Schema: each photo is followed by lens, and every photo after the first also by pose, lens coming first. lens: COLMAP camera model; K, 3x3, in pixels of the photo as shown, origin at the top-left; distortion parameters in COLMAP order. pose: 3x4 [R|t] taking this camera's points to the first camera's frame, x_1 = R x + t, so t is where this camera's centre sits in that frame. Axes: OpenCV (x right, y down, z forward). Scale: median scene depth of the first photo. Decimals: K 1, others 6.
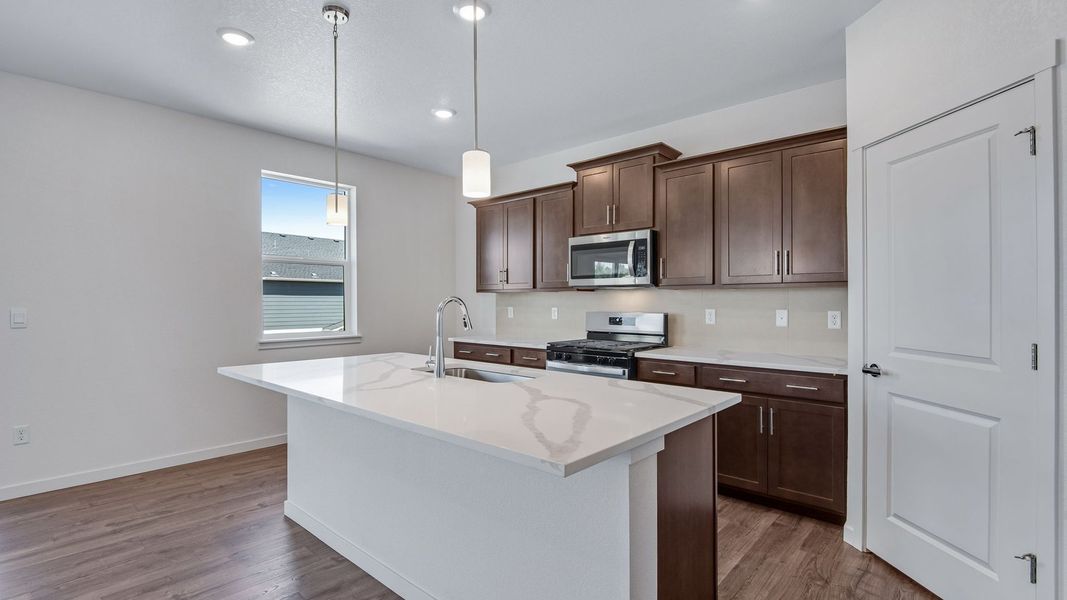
lens RADIAL K [[488.0, 0, 526.0], [0, 488.0, 301.0], [0, 0, 1]] dist [0.001613, -0.016466]
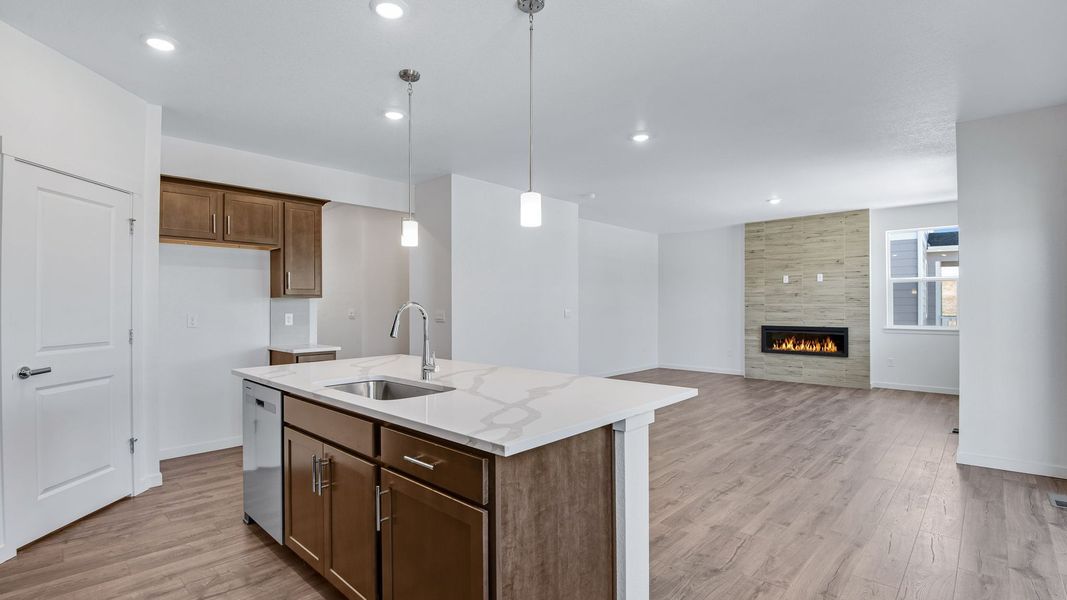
lens RADIAL K [[485.9, 0, 521.9], [0, 485.9, 302.7], [0, 0, 1]] dist [0.000242, -0.016630]
pose [[-0.999222, 0.002896, 0.039331, -0.289783], [0.002554, 0.999959, -0.008732, 0.000707], [-0.039355, -0.008625, -0.999188, 1.396958]]
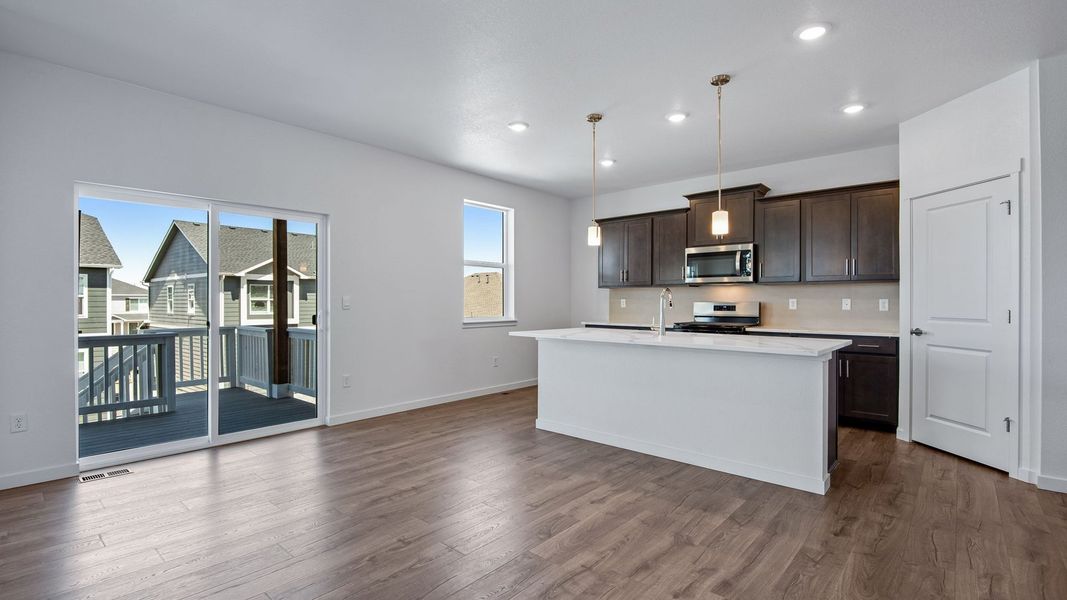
lens RADIAL K [[485.9, 0, 521.9], [0, 485.9, 302.7], [0, 0, 1]] dist [0.000242, -0.016630]
pose [[0.999984, 0.000551, -0.005662, -0.448463], [-0.000527, 0.999991, 0.004292, 0.024297], [0.005665, -0.004289, 0.999975, -0.470530]]
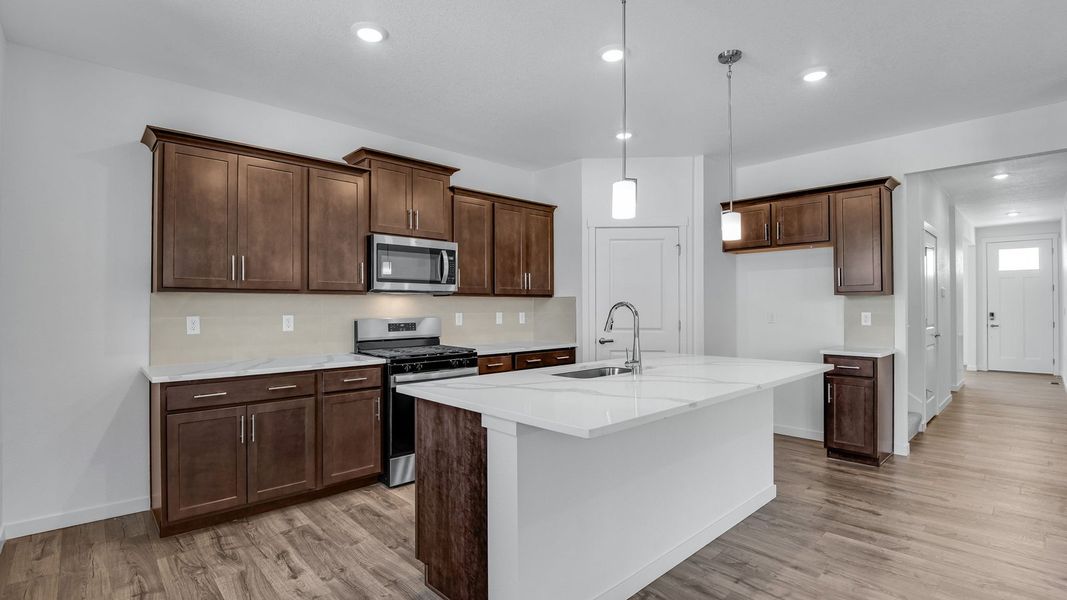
lens RADIAL K [[485.9, 0, 521.9], [0, 485.9, 302.7], [0, 0, 1]] dist [0.000242, -0.016630]
pose [[0.098394, 0.007219, 0.995121, -0.902562], [0.002275, 0.999969, -0.007479, 0.000111], [-0.995145, 0.003000, 0.098375, 0.789697]]
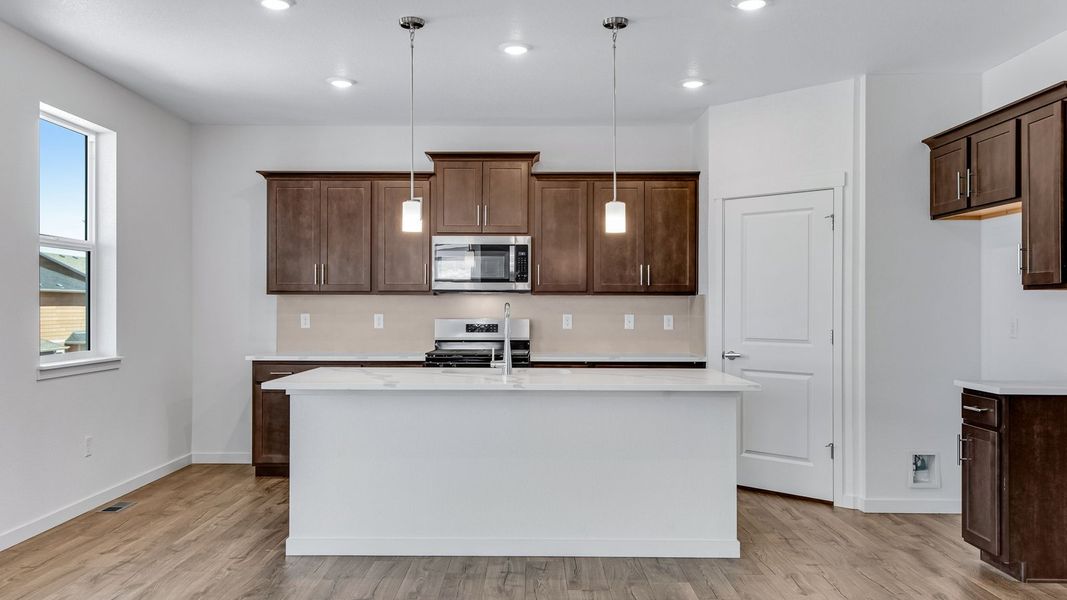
lens RADIAL K [[859.8, 0, 526.4], [0, 859.8, 303.1], [0, 0, 1]] dist [0.017048, 0.005530]
pose [[0.747153, 0.003408, 0.664644, -1.001979], [-0.001708, 0.999993, -0.003207, -0.001712], [-0.664650, 0.001261, 0.747154, -0.351577]]
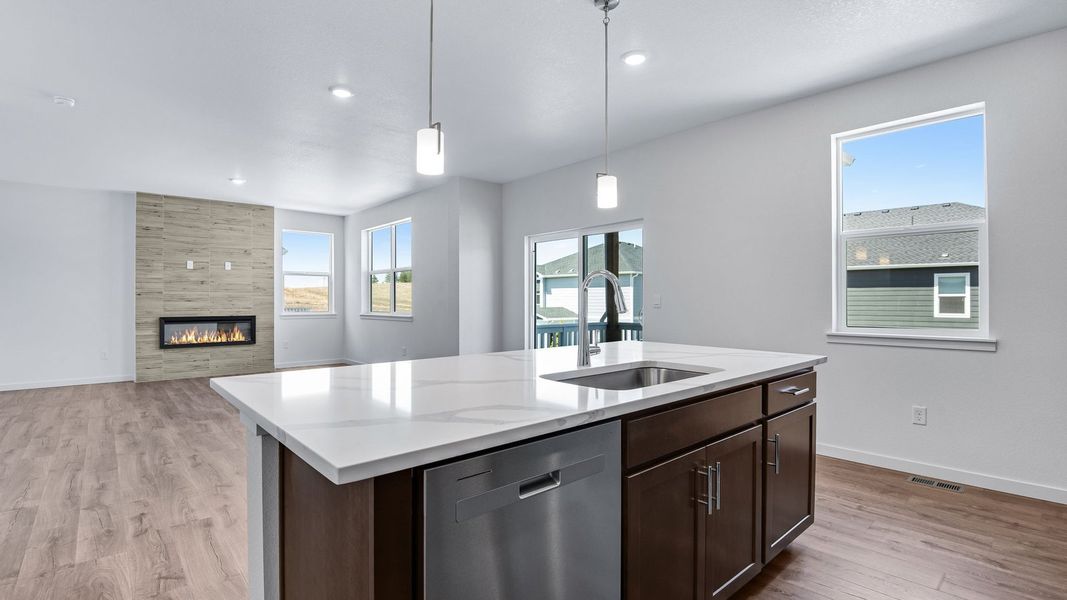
lens RADIAL K [[491.2, 0, 520.0], [0, 491.2, 298.0], [0, 0, 1]] dist [-0.035727, -0.000724]
pose [[-0.120694, -0.005406, -0.992675, 0.452942], [0.001302, 0.999983, -0.005605, 0.029087], [0.992689, -0.001969, -0.120685, 0.679959]]
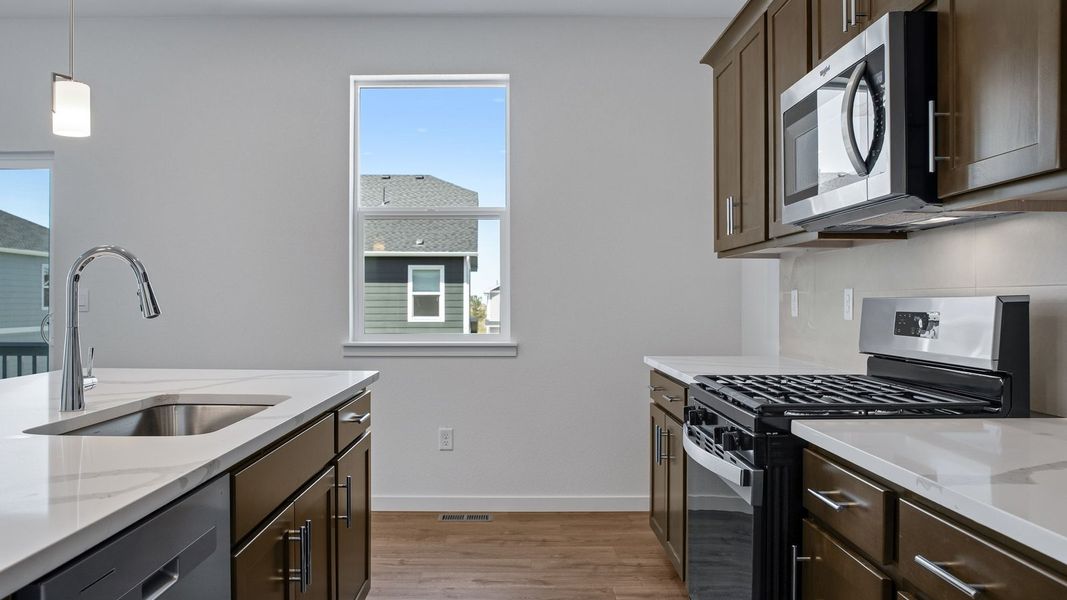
lens RADIAL K [[825.7, 0, 533.5], [0, 825.7, 300.0], [0, 0, 1]] dist [-0.065736, 0.003301]
pose [[0.687001, 0.001028, -0.726655, 0.488050], [-0.001336, 0.999999, 0.000151, 0.030115], [0.726655, 0.000867, 0.687002, 0.535734]]
